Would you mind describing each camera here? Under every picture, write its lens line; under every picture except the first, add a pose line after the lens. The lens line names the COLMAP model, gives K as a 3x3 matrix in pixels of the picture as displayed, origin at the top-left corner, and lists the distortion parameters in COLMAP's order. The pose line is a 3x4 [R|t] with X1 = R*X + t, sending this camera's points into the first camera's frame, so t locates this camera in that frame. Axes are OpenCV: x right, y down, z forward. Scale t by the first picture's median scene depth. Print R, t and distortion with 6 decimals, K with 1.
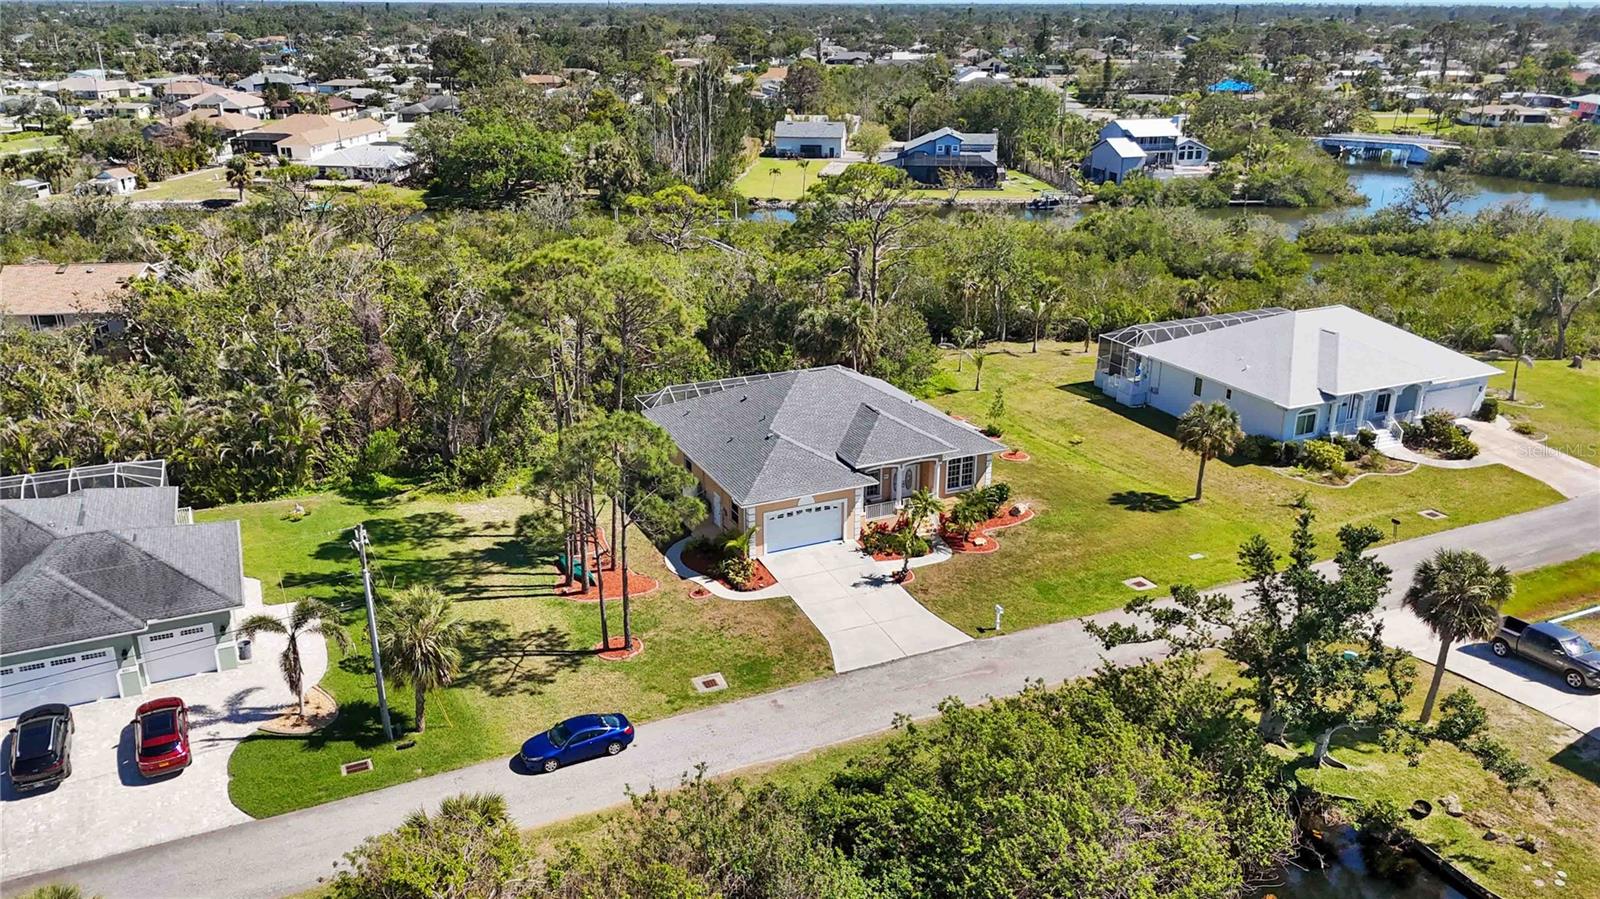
lens RADIAL K [[1209.7, 0, 800.0], [0, 1209.7, 449.5], [0, 0, 1]] dist [0.087784, -0.104420]
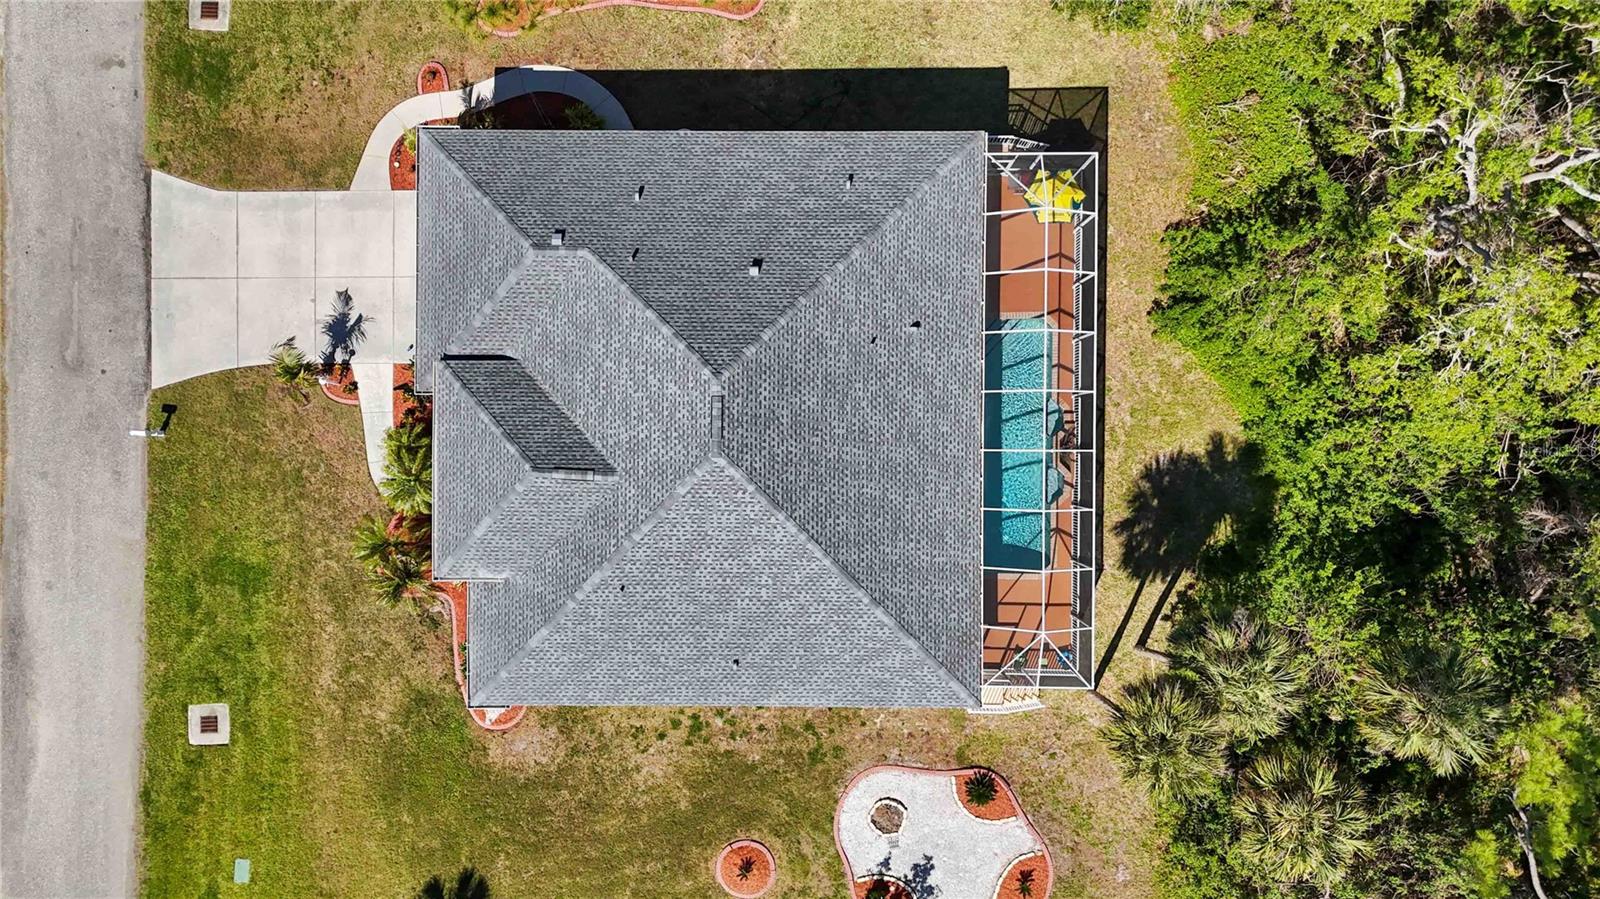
lens RADIAL K [[1177.0, 0, 800.0], [0, 1177.0, 449.5], [0, 0, 1]] dist [0.063385, -0.054327]
pose [[-0.423356, 0.905953, 0.004392, 0.009479], [-0.295496, -0.142666, 0.944631, -0.420044], [0.856418, 0.398618, 0.328104, 0.757570]]
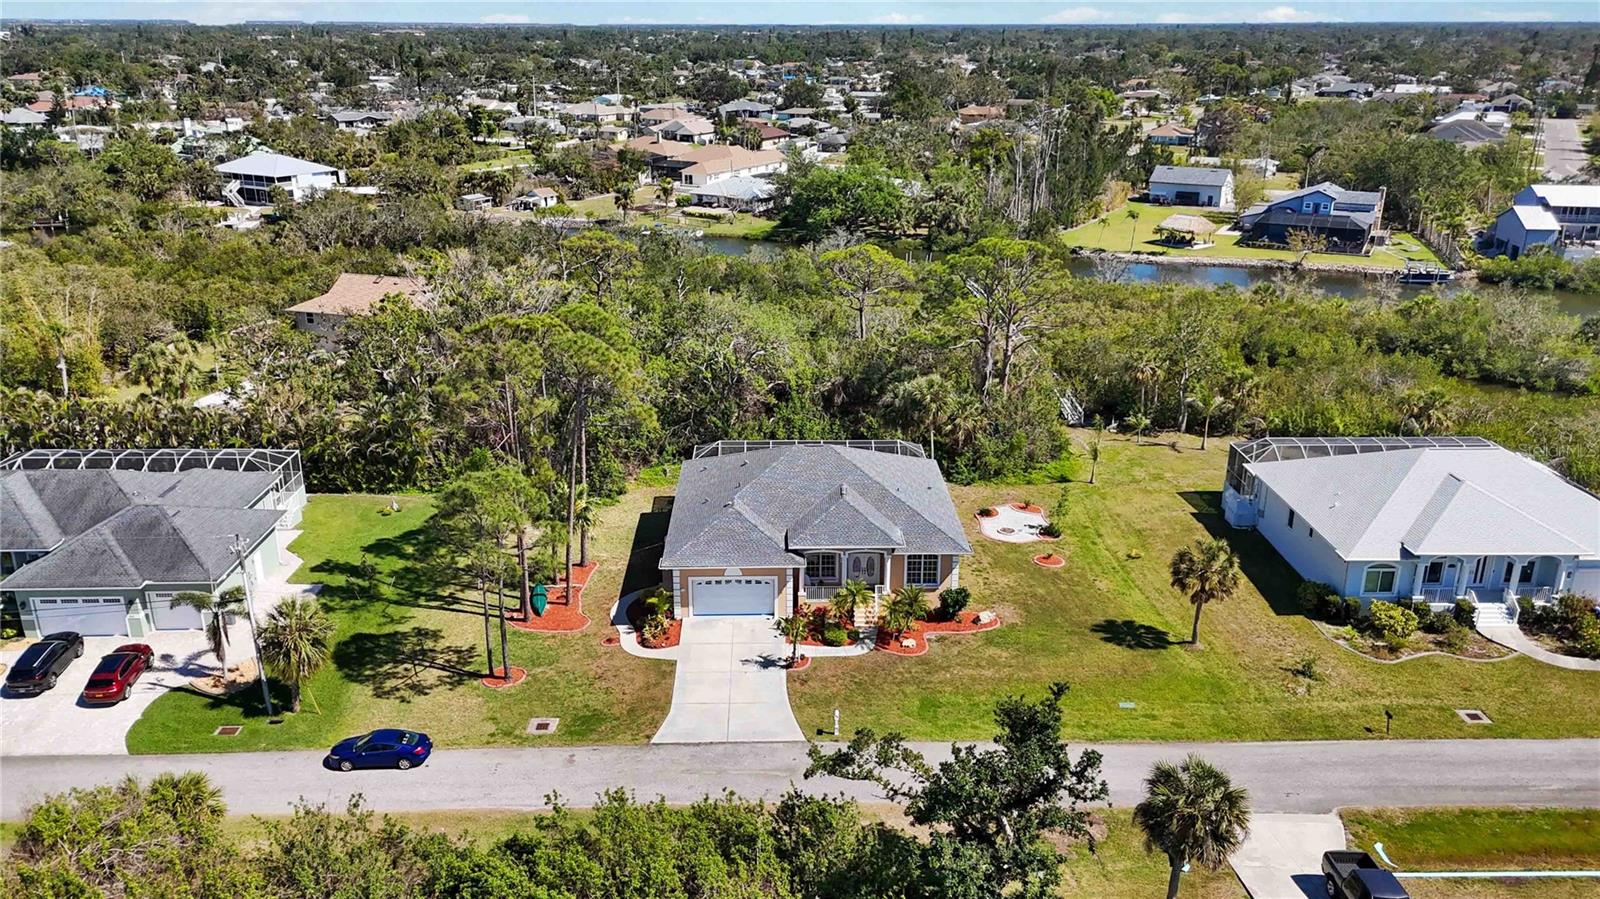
lens RADIAL K [[1209.7, 0, 800.0], [0, 1209.7, 449.5], [0, 0, 1]] dist [0.087784, -0.104420]
pose [[0.916328, 0.132128, -0.378002, 0.332429], [-0.137755, 0.990391, 0.012248, -0.062771], [0.375988, 0.040849, 0.925724, 0.042635]]
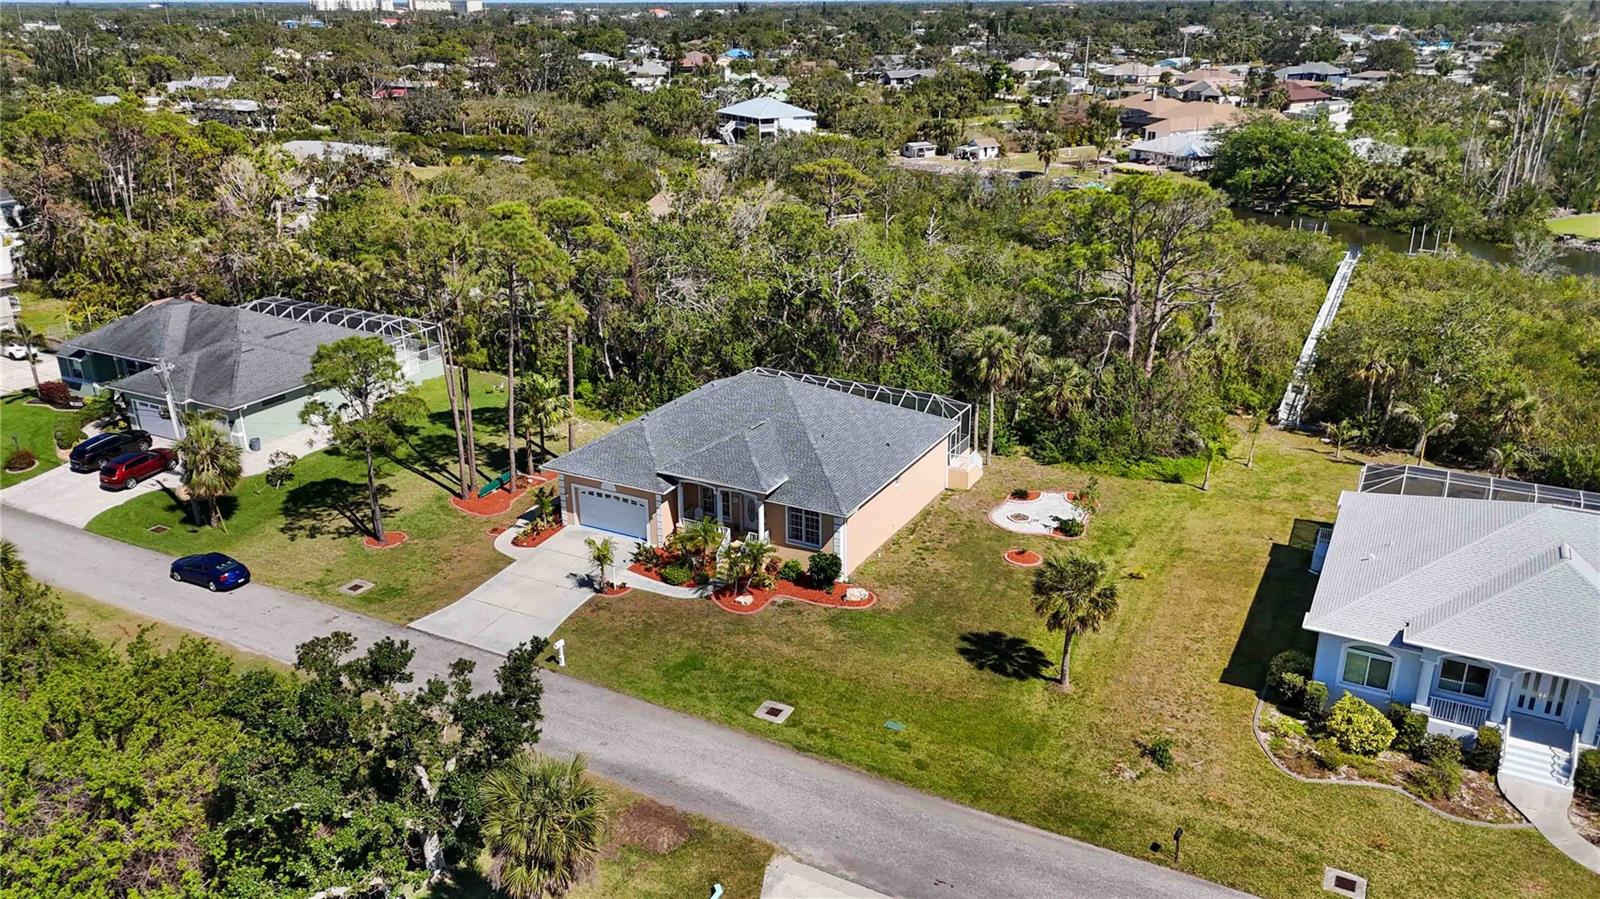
lens RADIAL K [[1177.0, 0, 800.0], [0, 1177.0, 449.5], [0, 0, 1]] dist [0.063385, -0.054327]
pose [[0.599267, 0.279114, -0.750316, 0.615355], [-0.268595, 0.953025, 0.139997, -0.123163], [0.754145, 0.117636, 0.646086, 0.377479]]
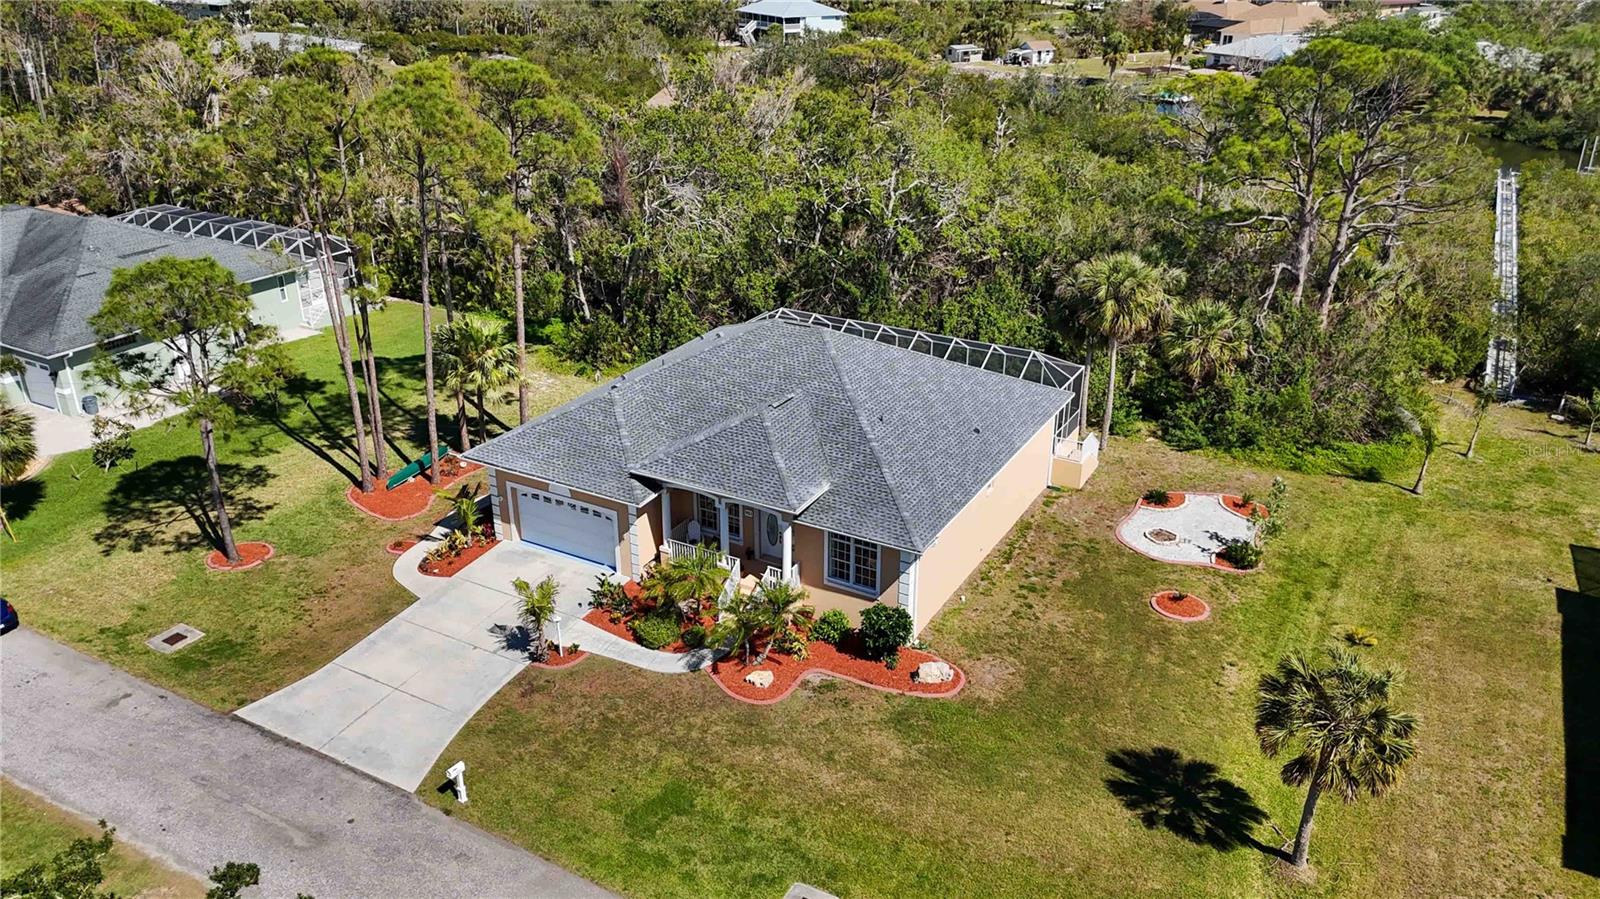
lens RADIAL K [[1177.0, 0, 800.0], [0, 1177.0, 449.5], [0, 0, 1]] dist [0.063385, -0.054327]
pose [[0.583895, 0.332844, -0.740460, 0.418731], [-0.280129, 0.938674, 0.201045, -0.108959], [0.761968, 0.090035, 0.641326, 0.522600]]
